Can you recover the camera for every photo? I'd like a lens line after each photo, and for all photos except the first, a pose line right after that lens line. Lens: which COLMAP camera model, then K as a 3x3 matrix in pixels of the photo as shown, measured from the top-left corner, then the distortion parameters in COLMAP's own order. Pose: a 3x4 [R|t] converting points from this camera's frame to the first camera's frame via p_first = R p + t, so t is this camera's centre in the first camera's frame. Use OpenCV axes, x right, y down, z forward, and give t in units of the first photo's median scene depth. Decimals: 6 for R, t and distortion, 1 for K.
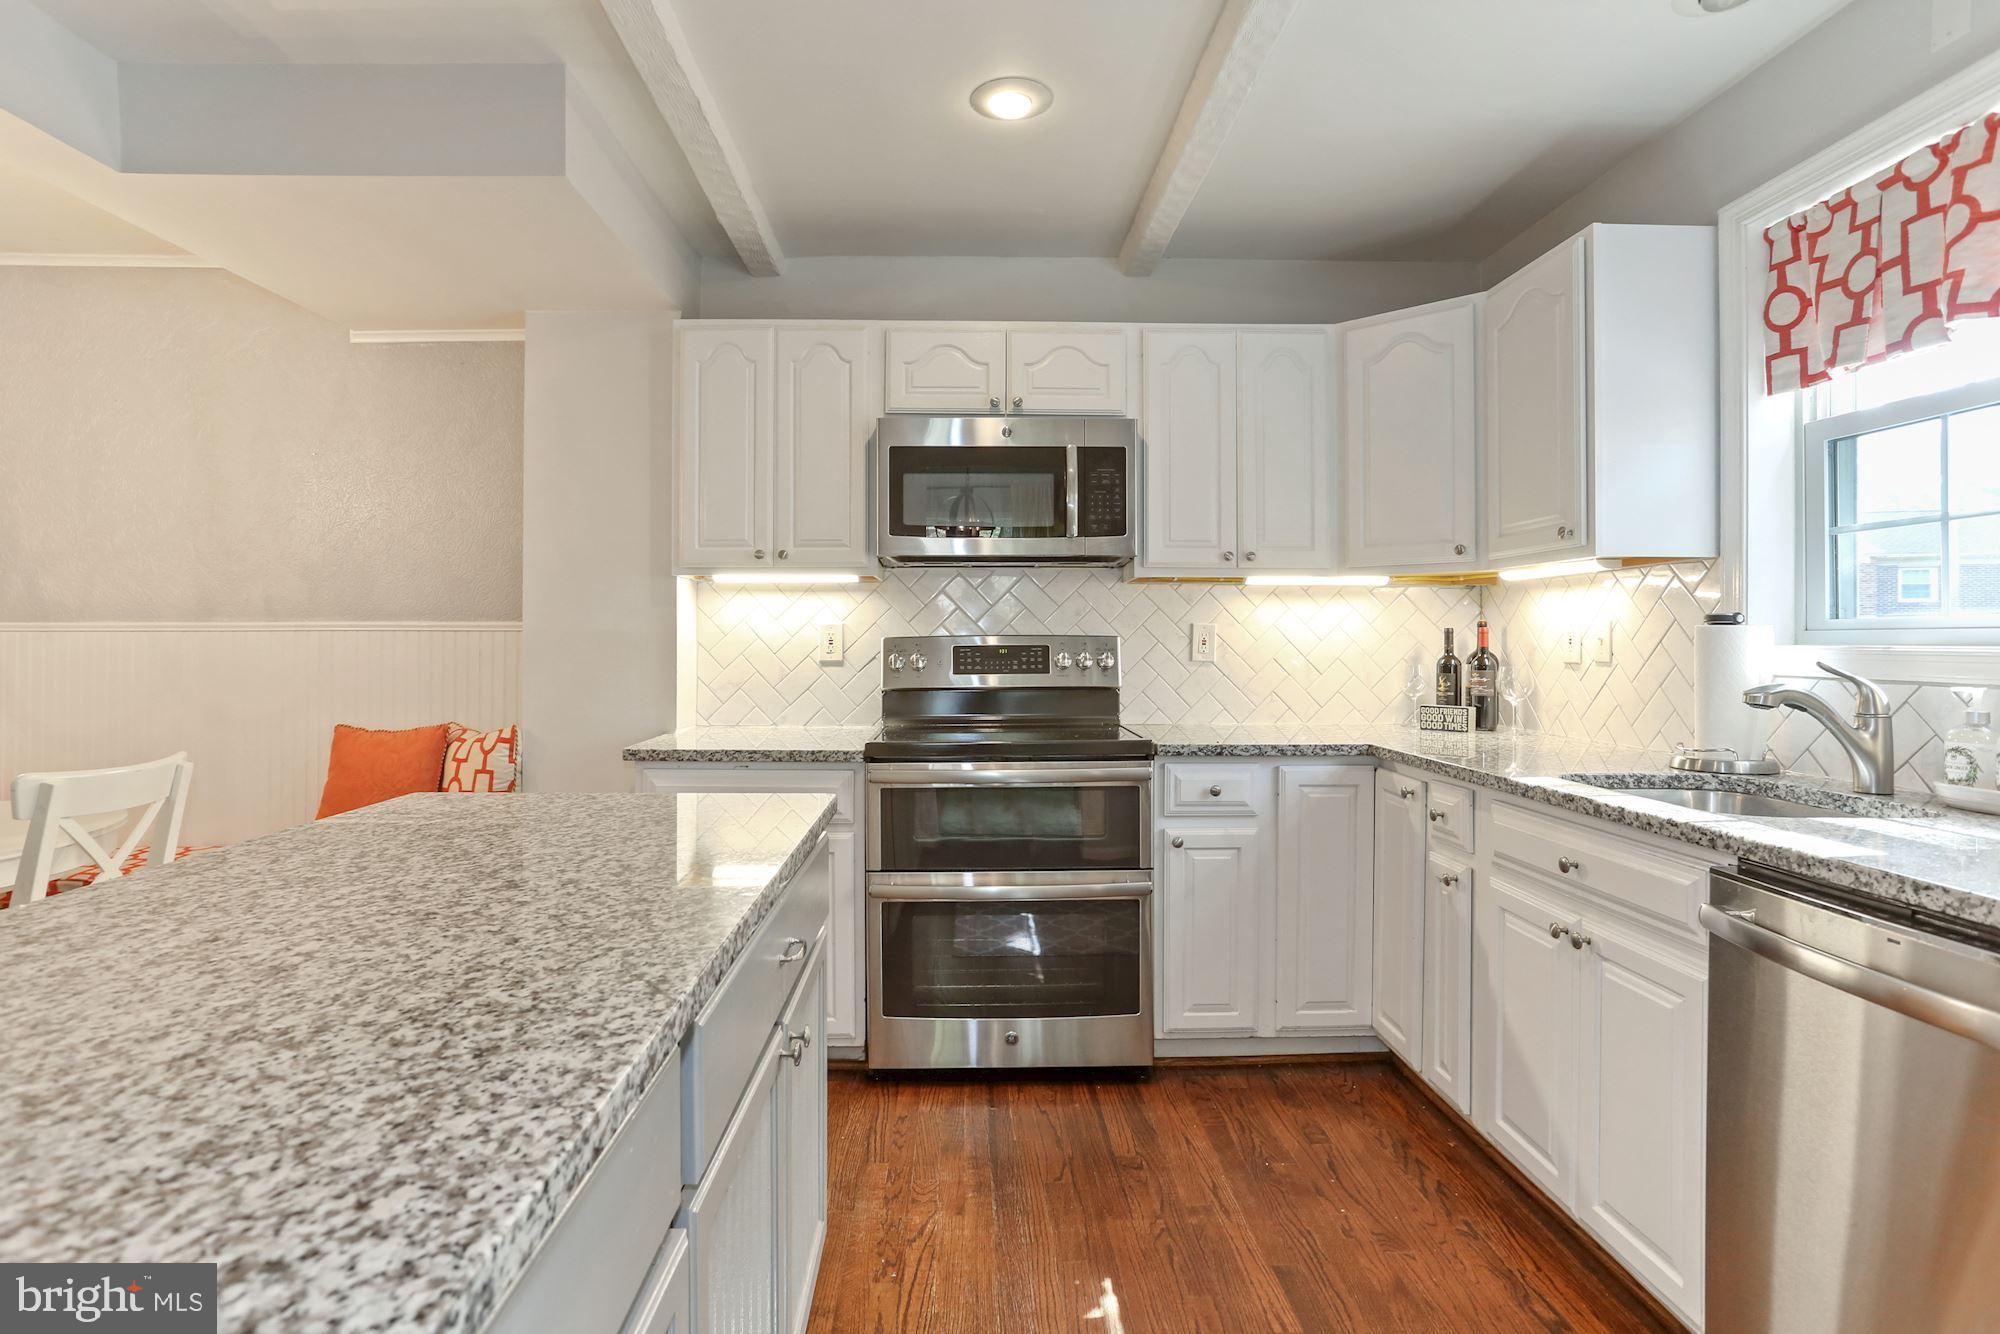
lens RADIAL K [[973.1, 0, 1006.6], [0, 973.1, 627.2], [0, 0, 1]] dist [-0.016410, 0.010566]
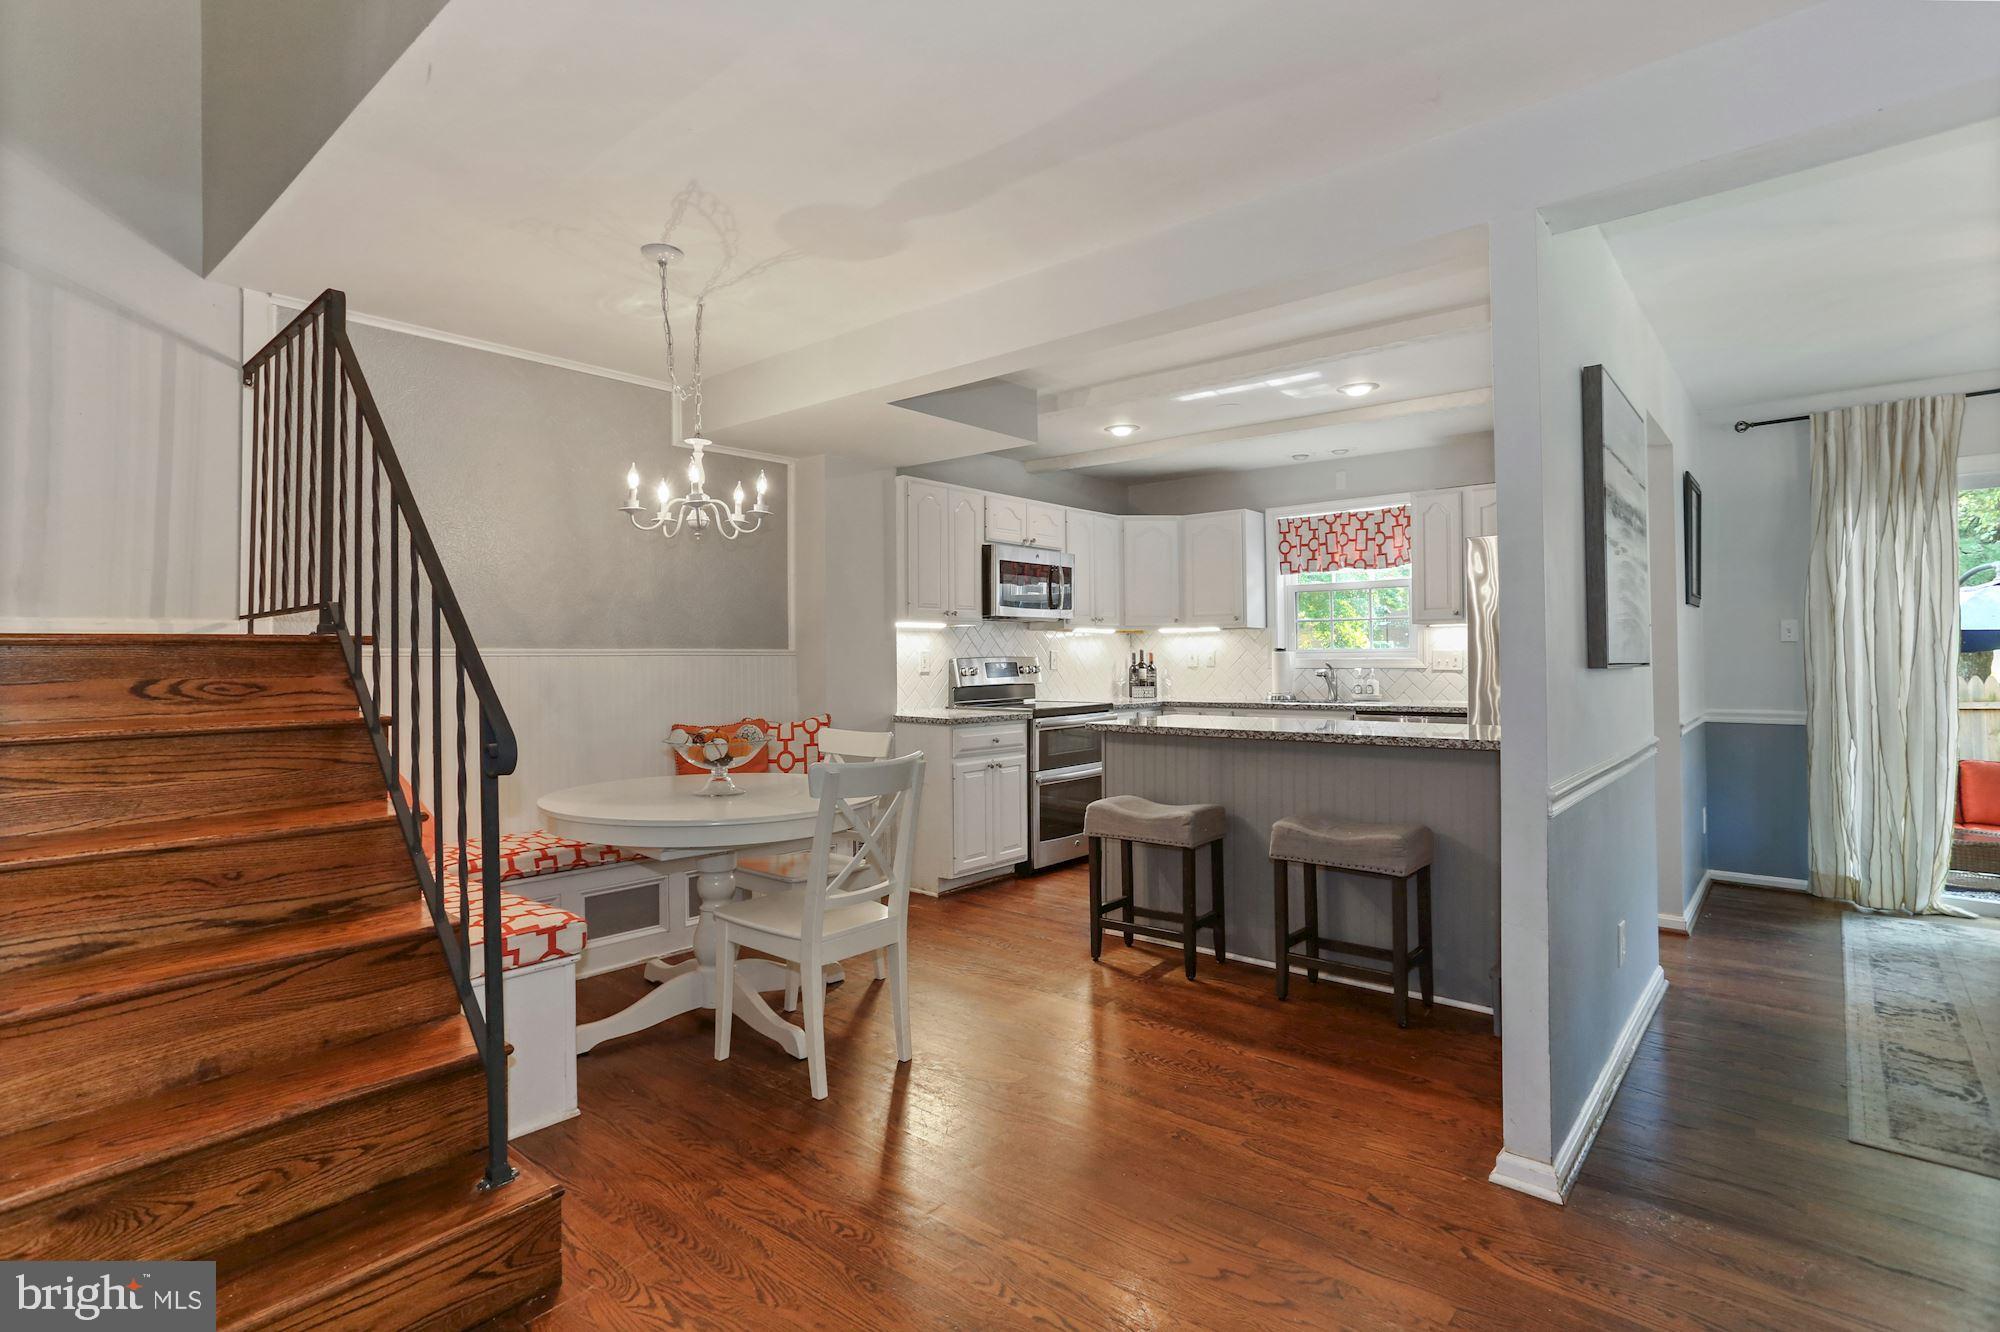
lens RADIAL K [[973.1, 0, 972.3], [0, 973.1, 640.4], [0, 0, 1]] dist [-0.016410, 0.010566]
pose [[0.692209, 0.008835, 0.721643, -1.542804], [0.002046, 0.999897, -0.014204, 0.003331], [-0.721694, 0.011309, 0.692120, -0.296402]]
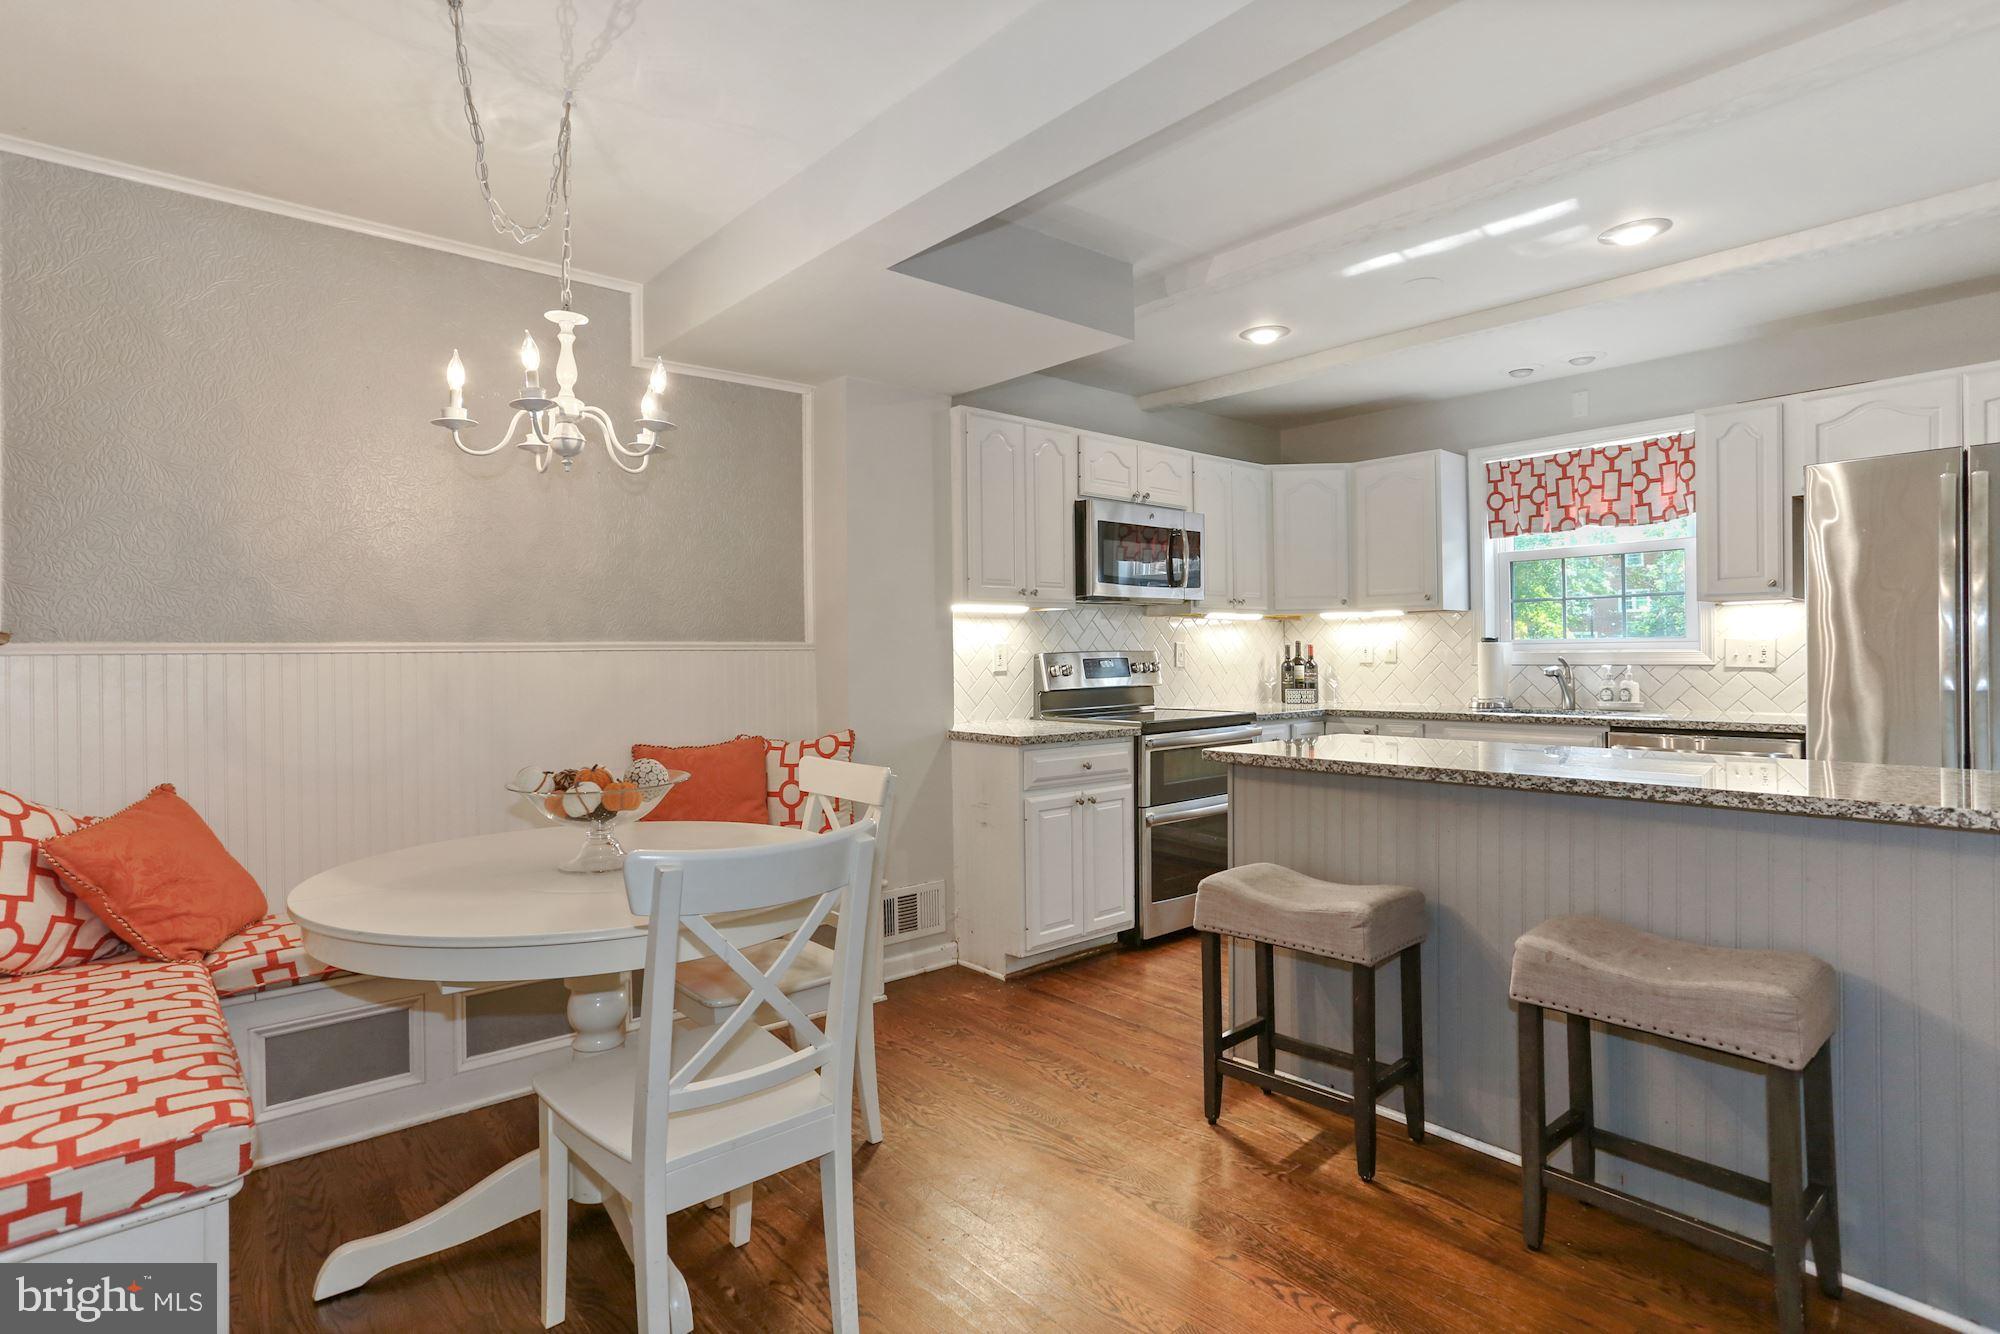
lens RADIAL K [[973.1, 0, 1001.6], [0, 973.1, 650.8], [0, 0, 1]] dist [-0.016410, 0.010566]
pose [[0.782578, -0.005854, 0.622525, -1.117730], [0.006550, 0.999978, 0.001170, 0.005975], [-0.622518, 0.003162, 0.782599, -0.034926]]
